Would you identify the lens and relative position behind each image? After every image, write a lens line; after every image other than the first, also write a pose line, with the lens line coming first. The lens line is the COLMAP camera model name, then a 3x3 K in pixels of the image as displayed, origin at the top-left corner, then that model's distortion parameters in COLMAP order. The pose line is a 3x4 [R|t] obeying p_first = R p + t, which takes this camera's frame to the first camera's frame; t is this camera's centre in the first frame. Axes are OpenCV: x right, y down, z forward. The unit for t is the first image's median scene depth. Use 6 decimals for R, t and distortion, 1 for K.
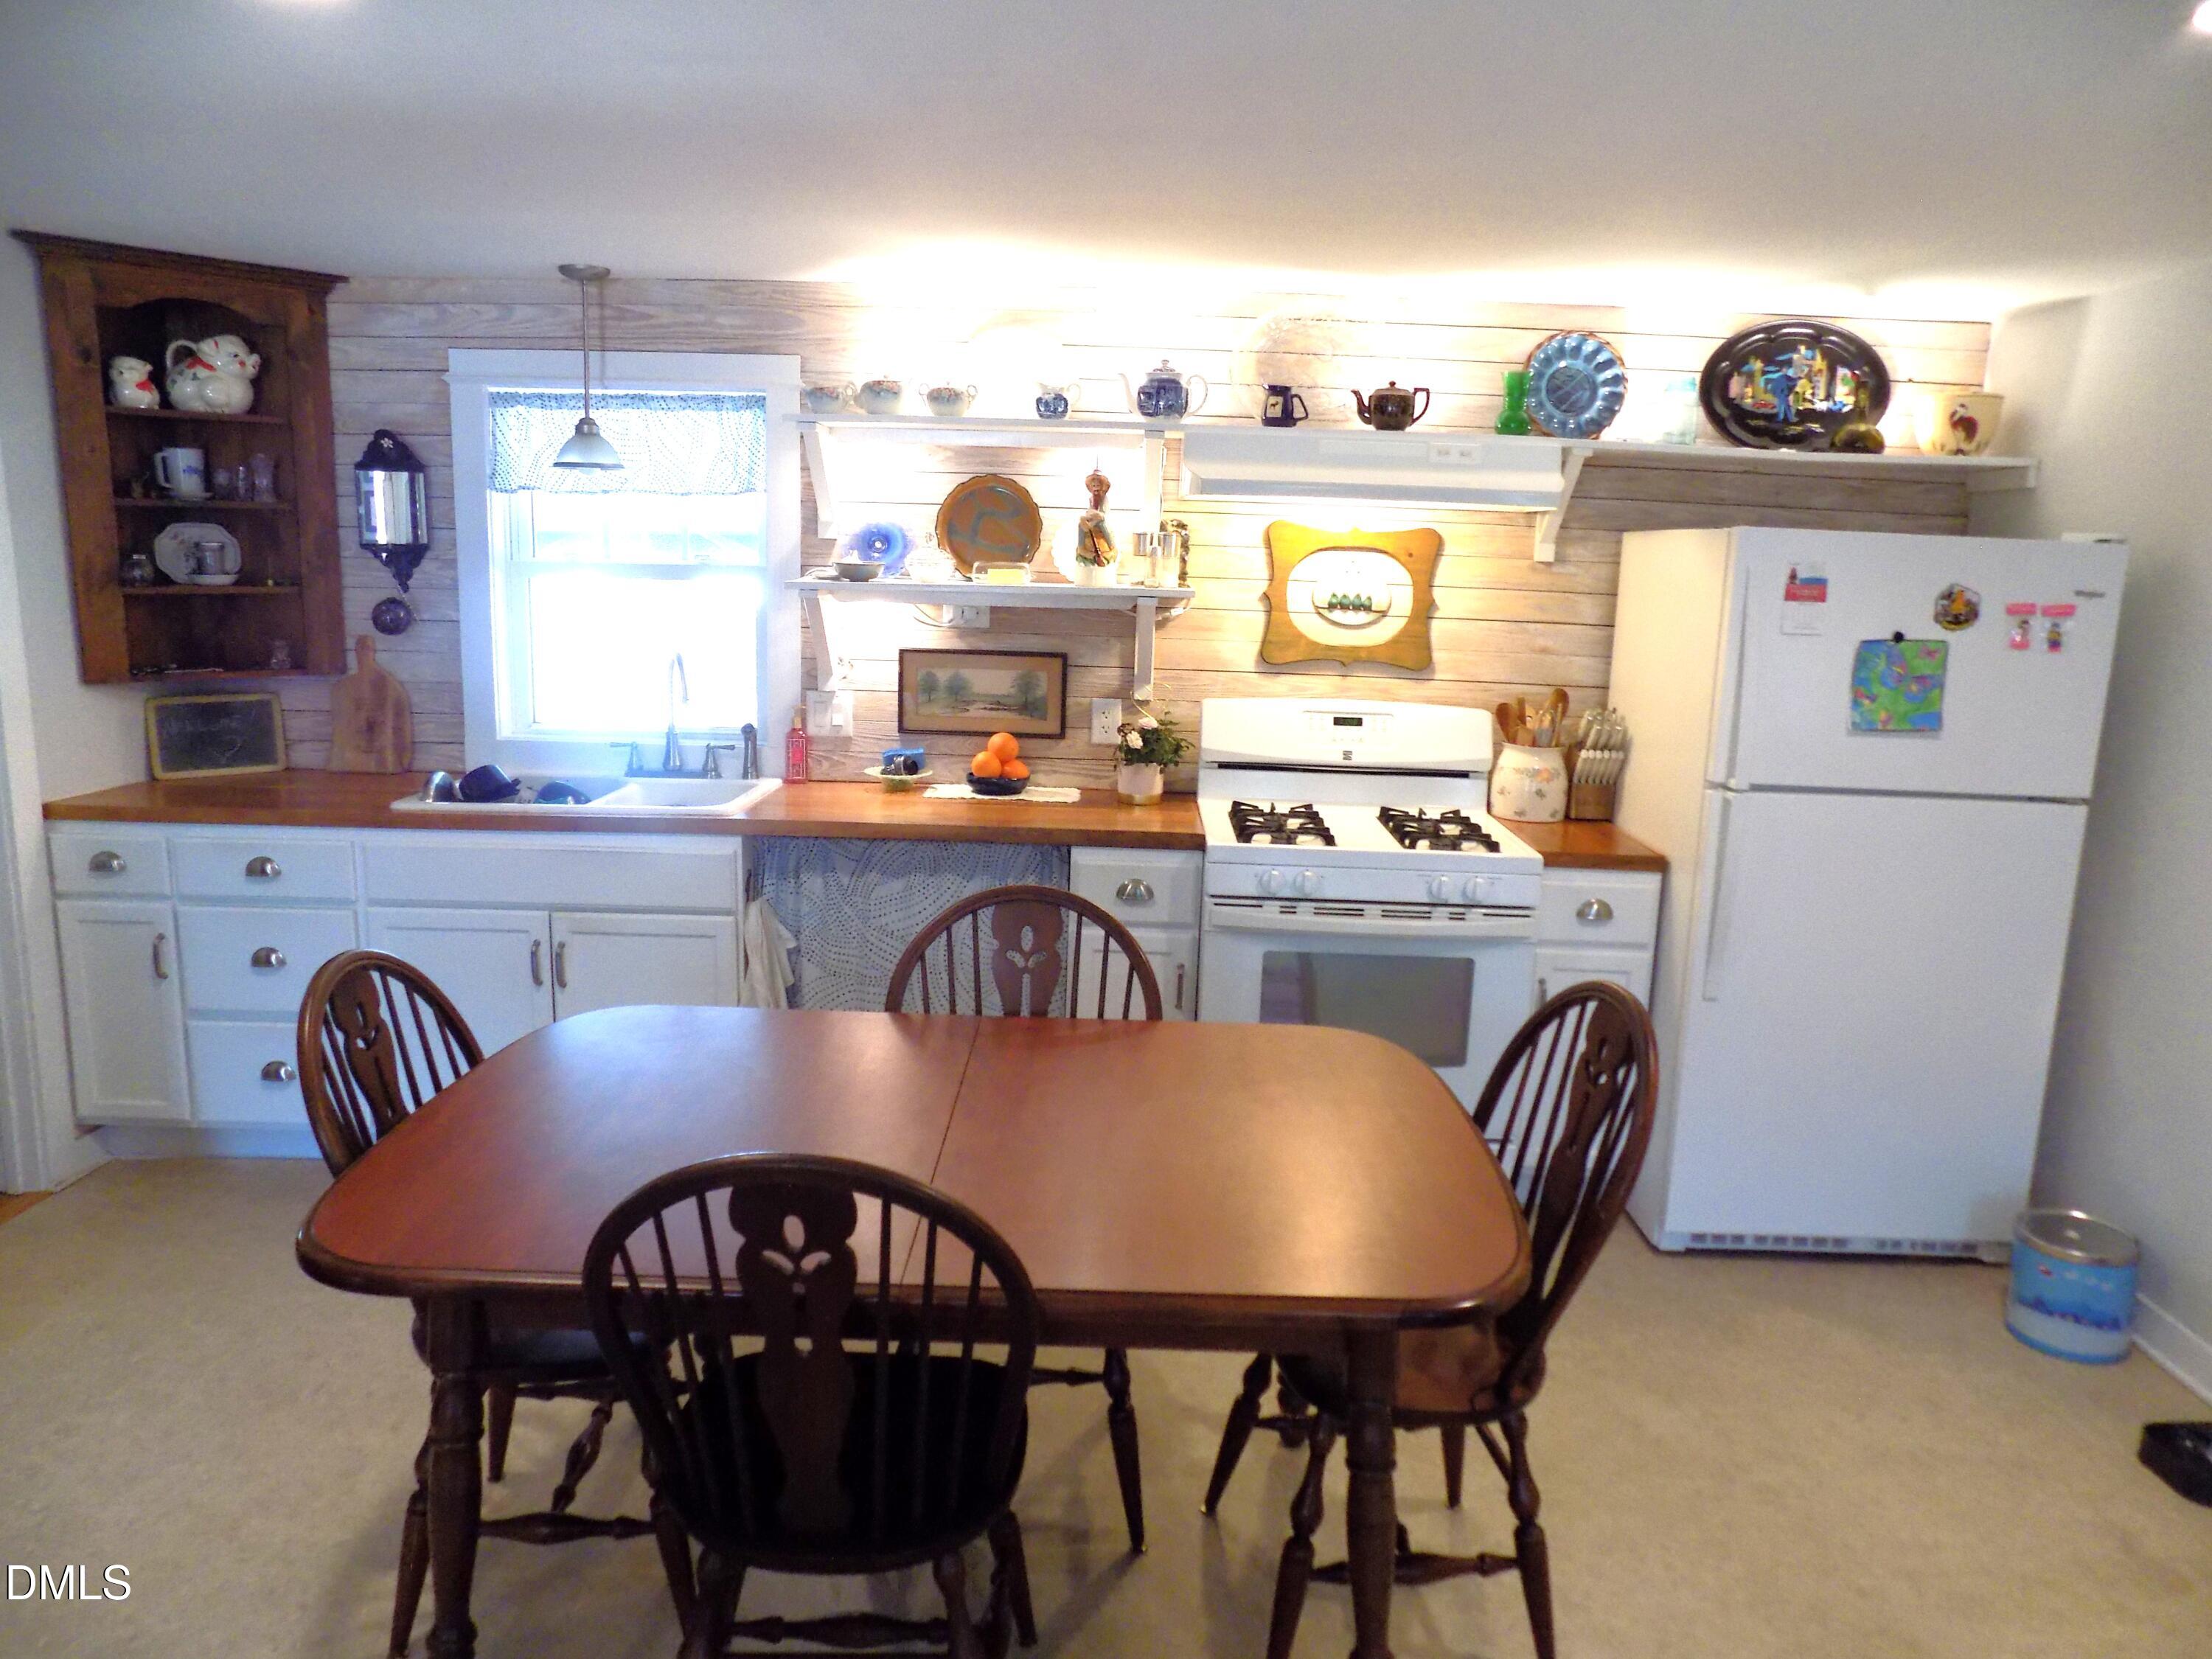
lens RADIAL K [[1488.4, 0, 1119.5], [0, 1488.4, 796.9], [0, 0, 1]] dist [-0.069998, 0.073022]
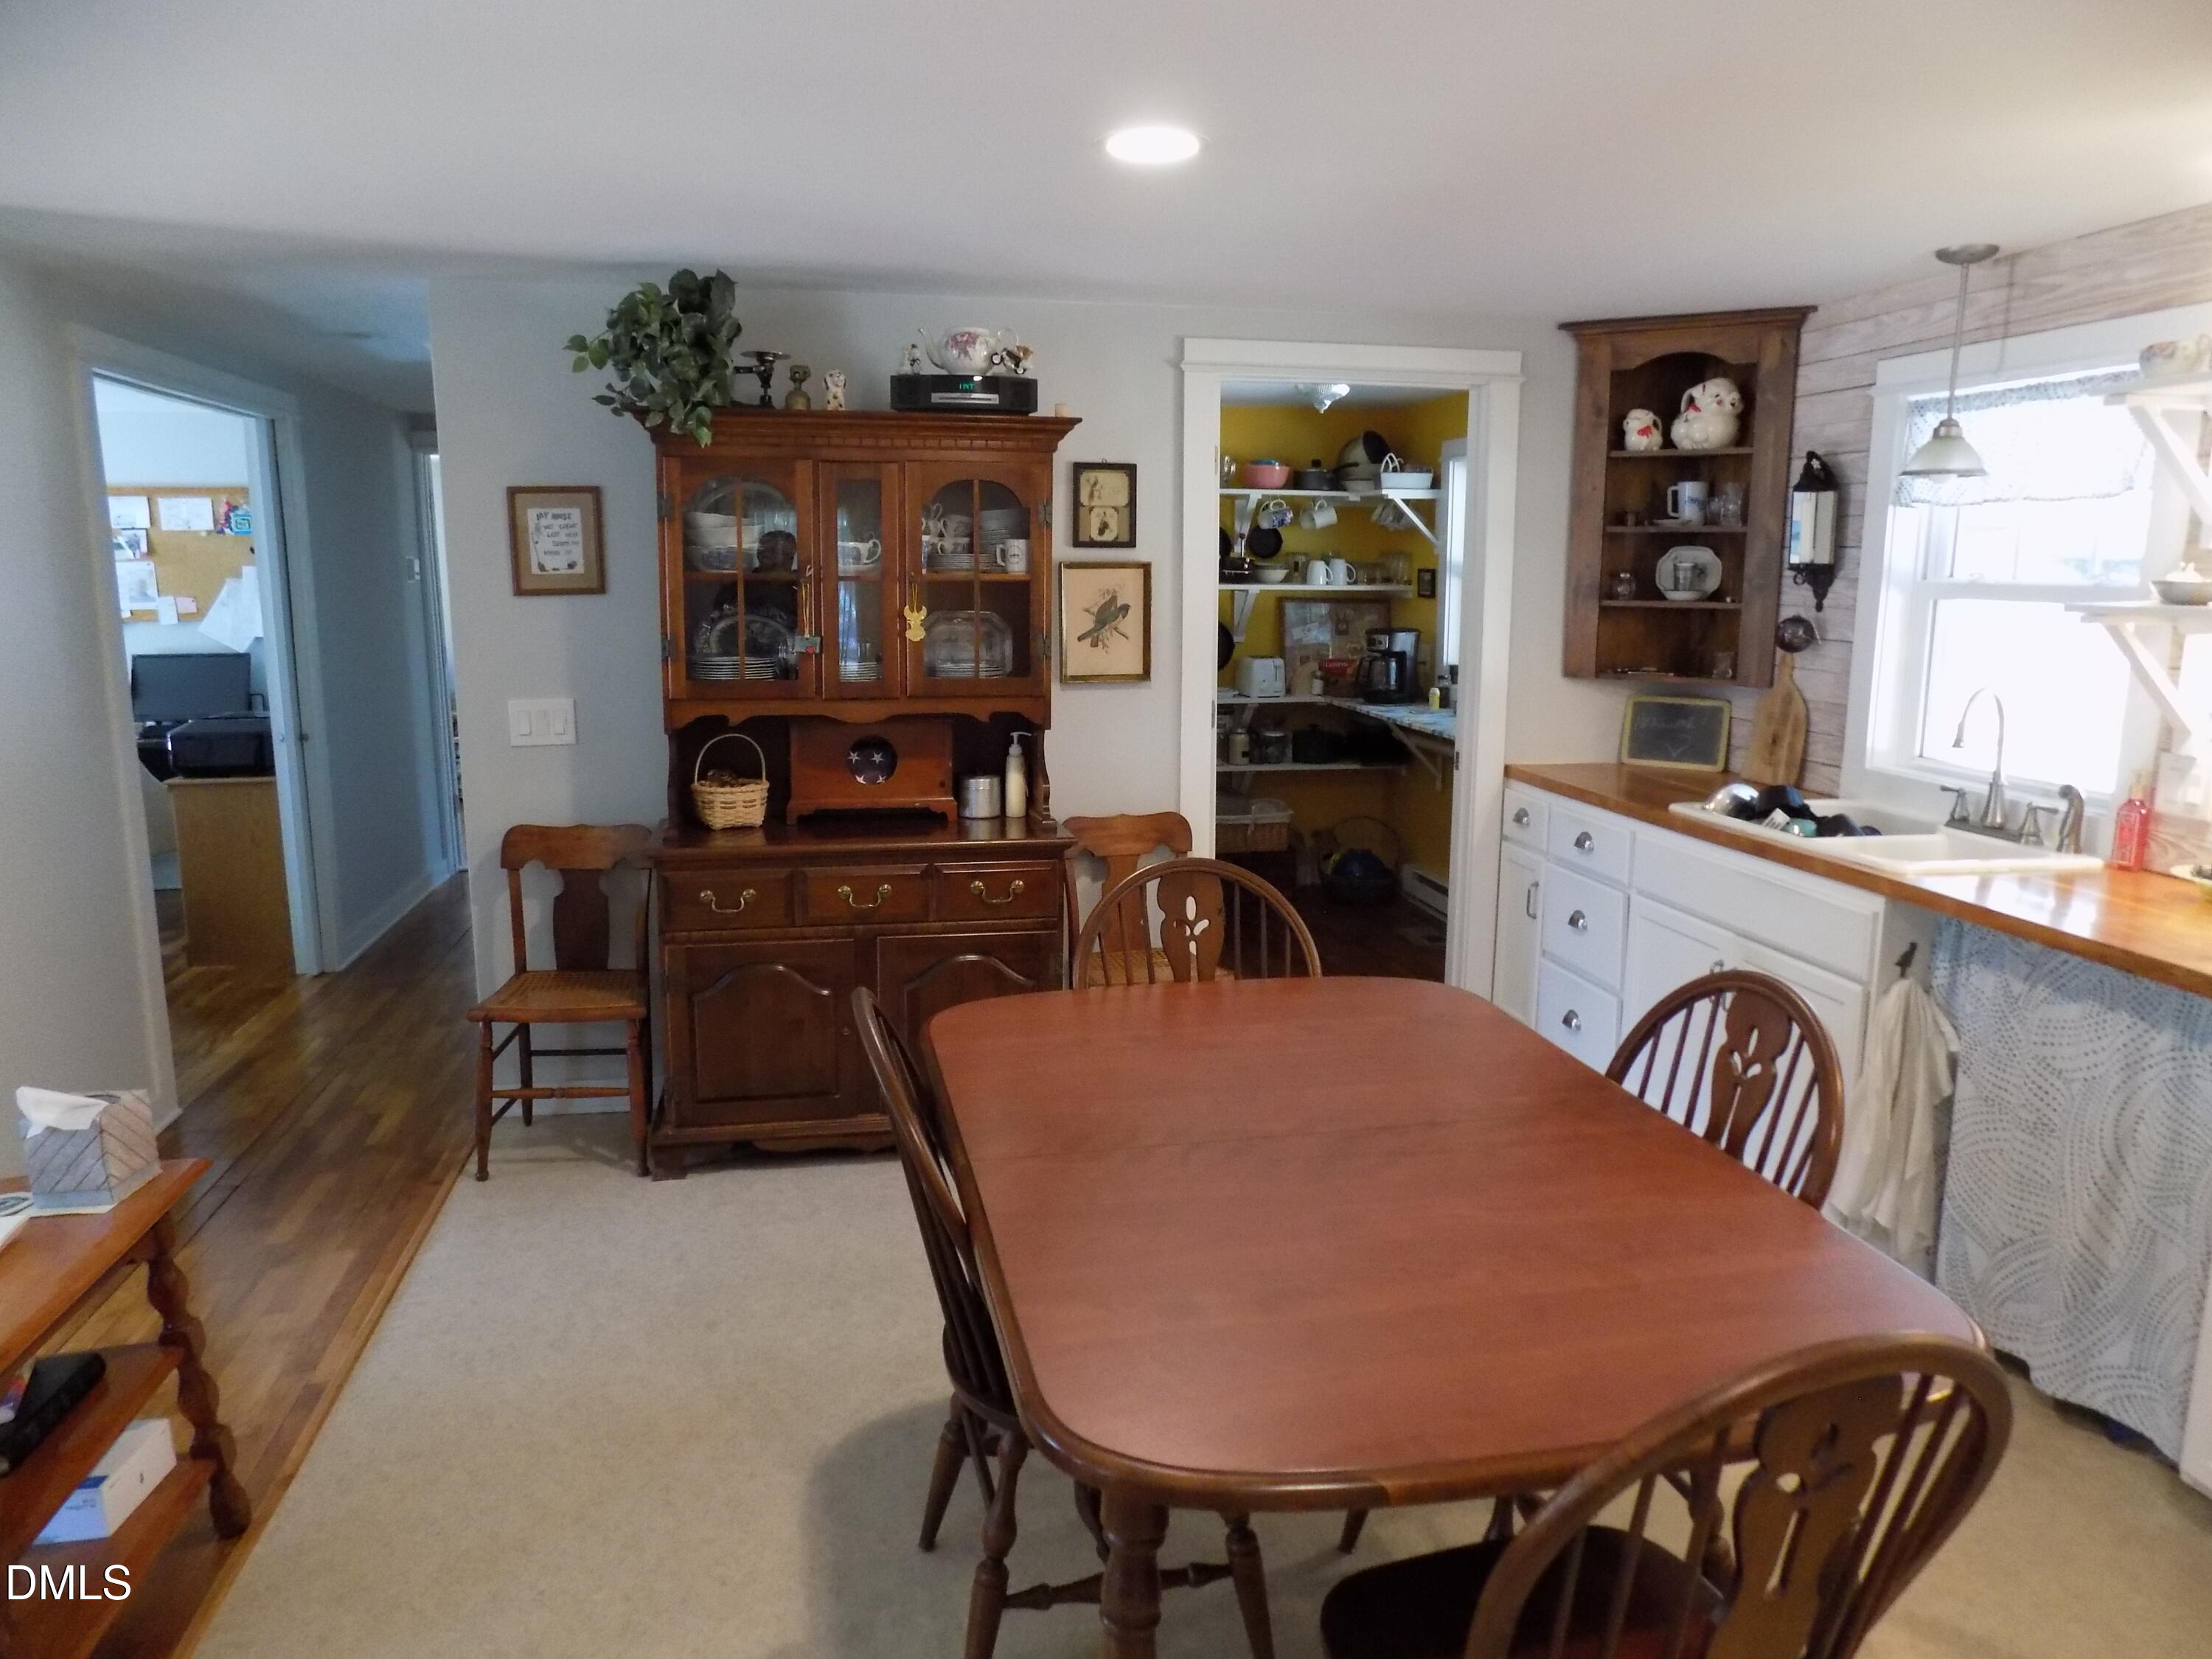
lens RADIAL K [[1488.4, 0, 1110.1], [0, 1488.4, 821.3], [0, 0, 1]] dist [-0.069998, 0.073022]
pose [[0.214035, 0.151369, -0.965027, 0.430596], [-0.162354, 0.979692, 0.117660, -0.040786], [0.963239, 0.131493, 0.234264, 0.336855]]
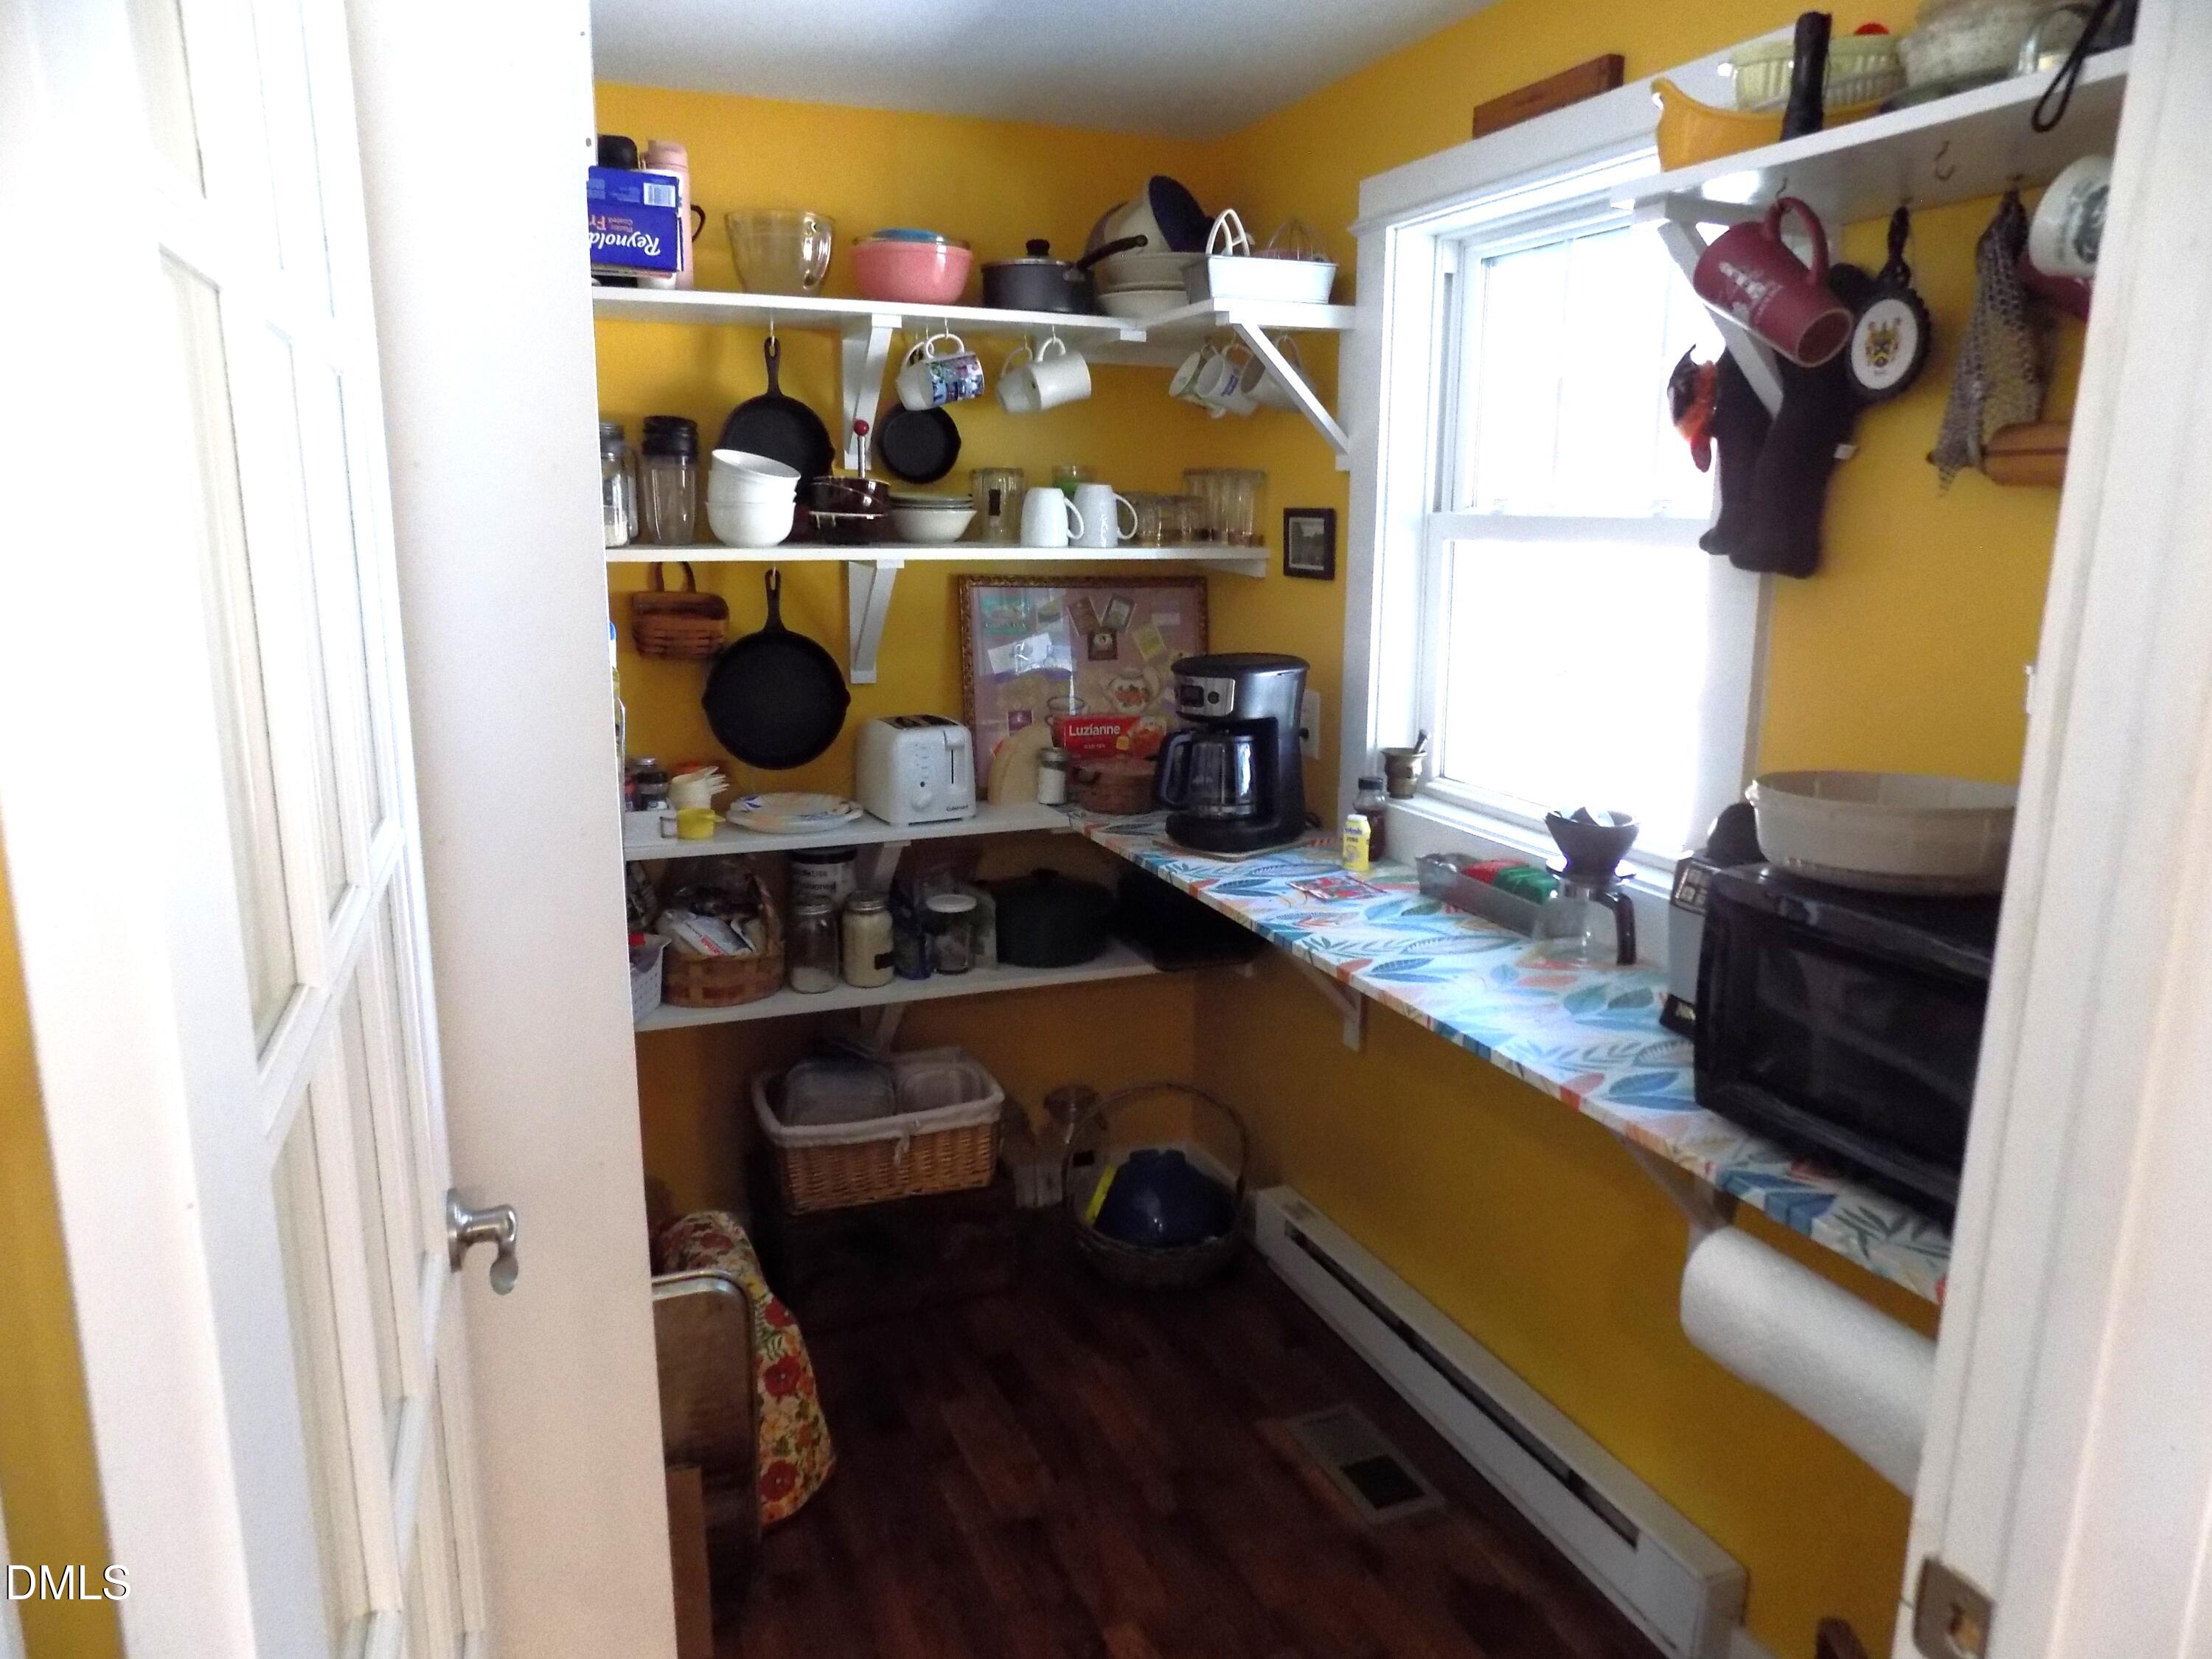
lens RADIAL K [[1488.4, 0, 1098.5], [0, 1488.4, 833.4], [0, 0, 1]] dist [-0.069998, 0.073022]
pose [[0.396330, 0.176556, -0.900972, -0.597060], [-0.155859, 0.980030, 0.123488, -0.106449], [0.904782, 0.091483, 0.415933, 0.692812]]
